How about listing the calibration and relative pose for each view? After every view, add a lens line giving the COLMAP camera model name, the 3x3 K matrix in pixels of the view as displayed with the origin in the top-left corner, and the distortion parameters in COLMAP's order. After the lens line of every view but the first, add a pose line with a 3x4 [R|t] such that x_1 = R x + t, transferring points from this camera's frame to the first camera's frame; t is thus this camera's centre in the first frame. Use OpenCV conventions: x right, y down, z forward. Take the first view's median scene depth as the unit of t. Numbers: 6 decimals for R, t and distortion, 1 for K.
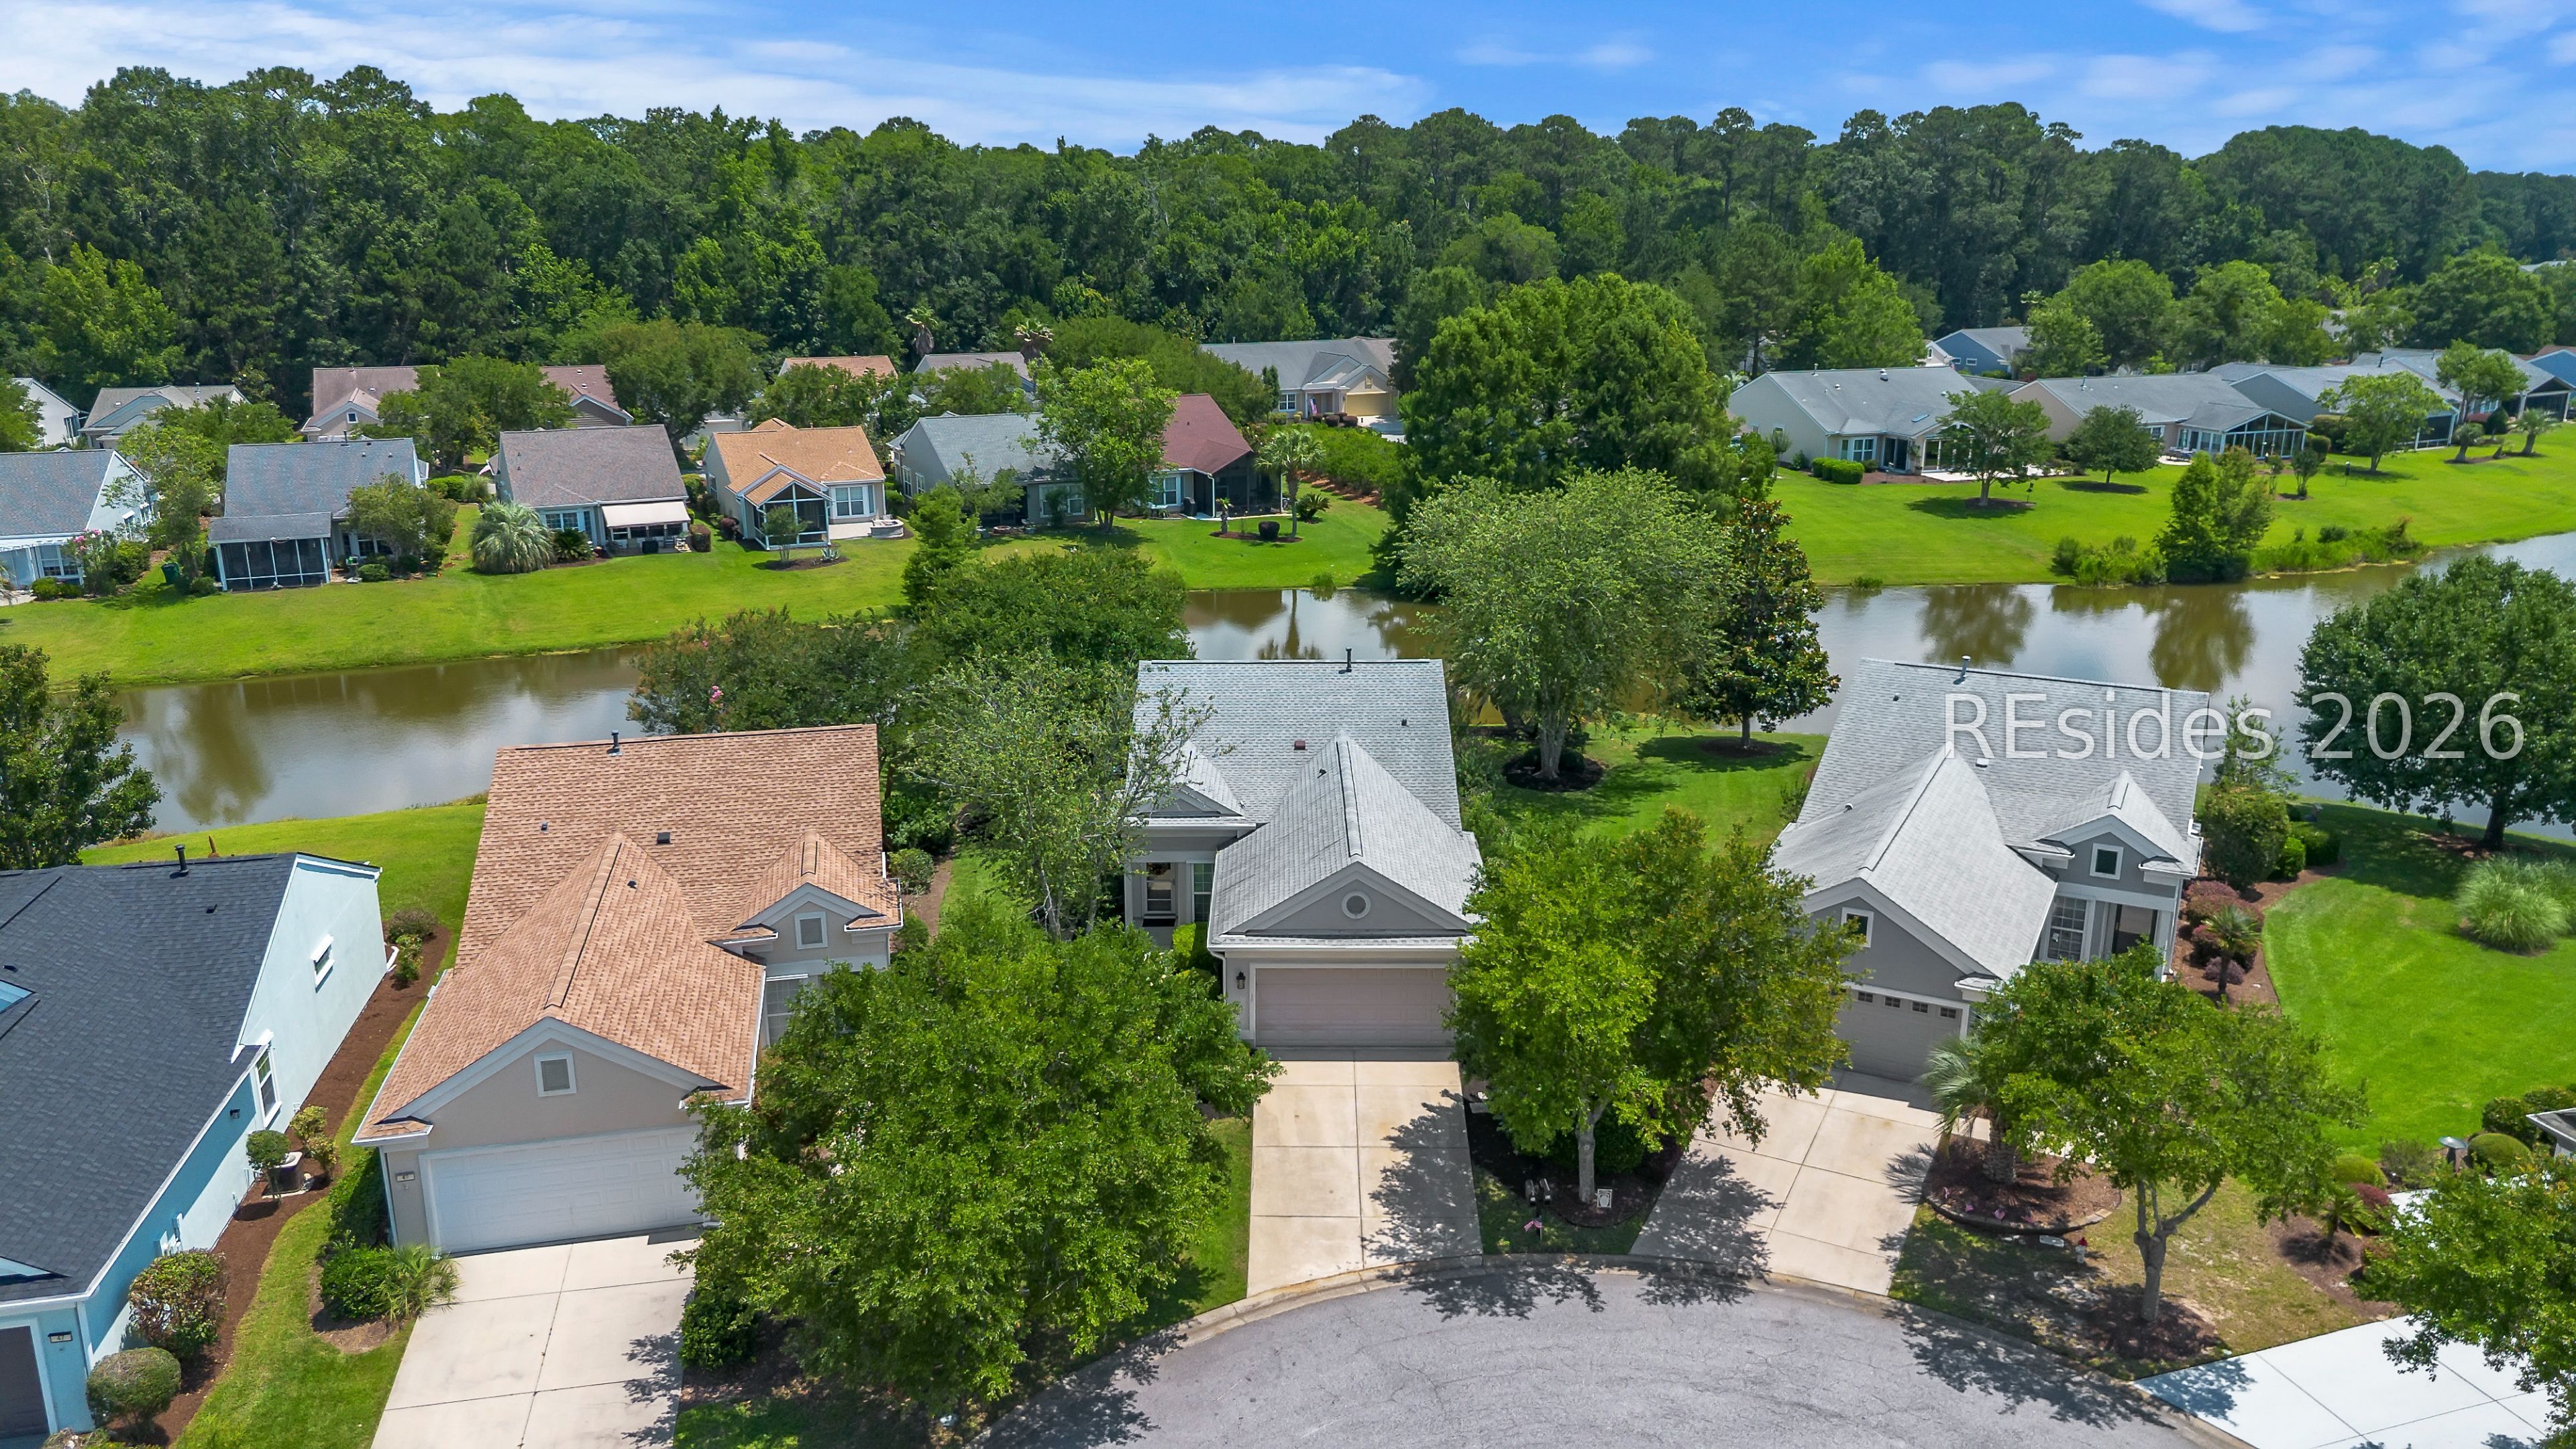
lens RADIAL K [[1821.7, 0, 1280.1], [0, 1821.7, 735.6], [0, 0, 1]] dist [0.072760, -0.074576]
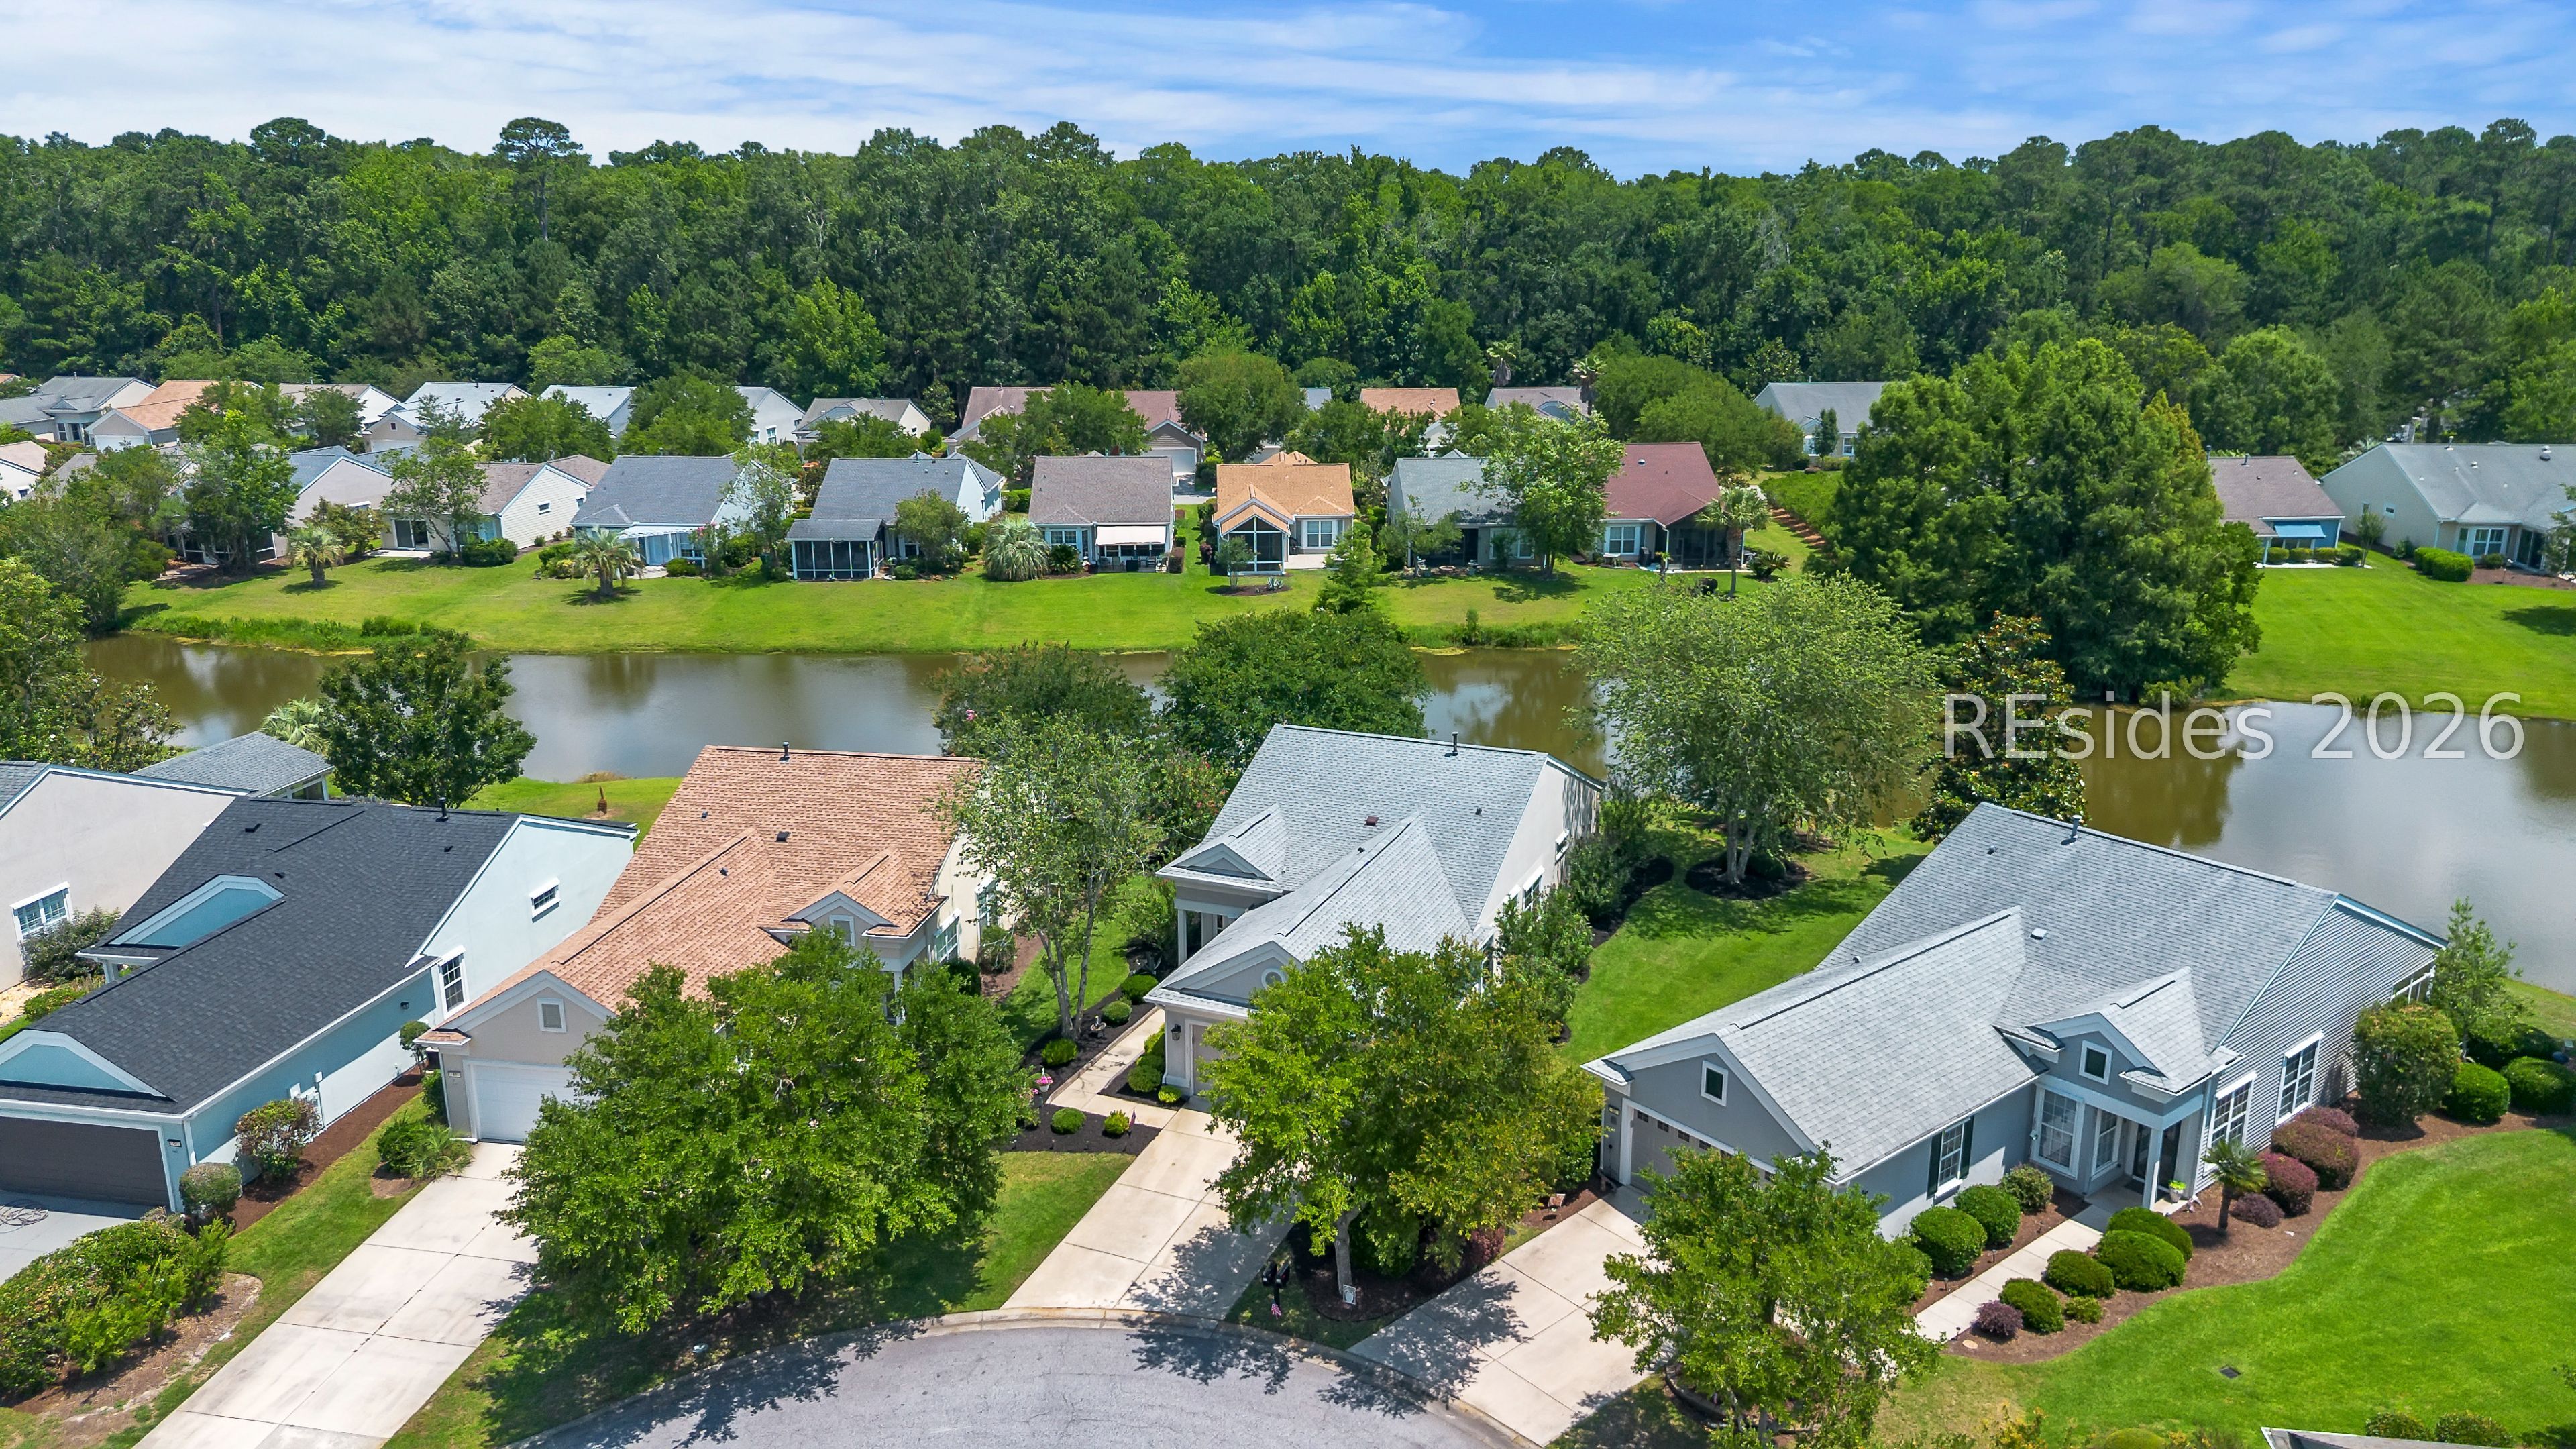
lens RADIAL K [[1821.7, 0, 1280.1], [0, 1821.7, 735.6], [0, 0, 1]] dist [0.072760, -0.074576]
pose [[0.920315, 0.105815, -0.376594, 0.110231], [-0.107156, 0.994089, 0.017452, -0.017713], [0.376215, 0.024293, 0.926214, 0.000526]]
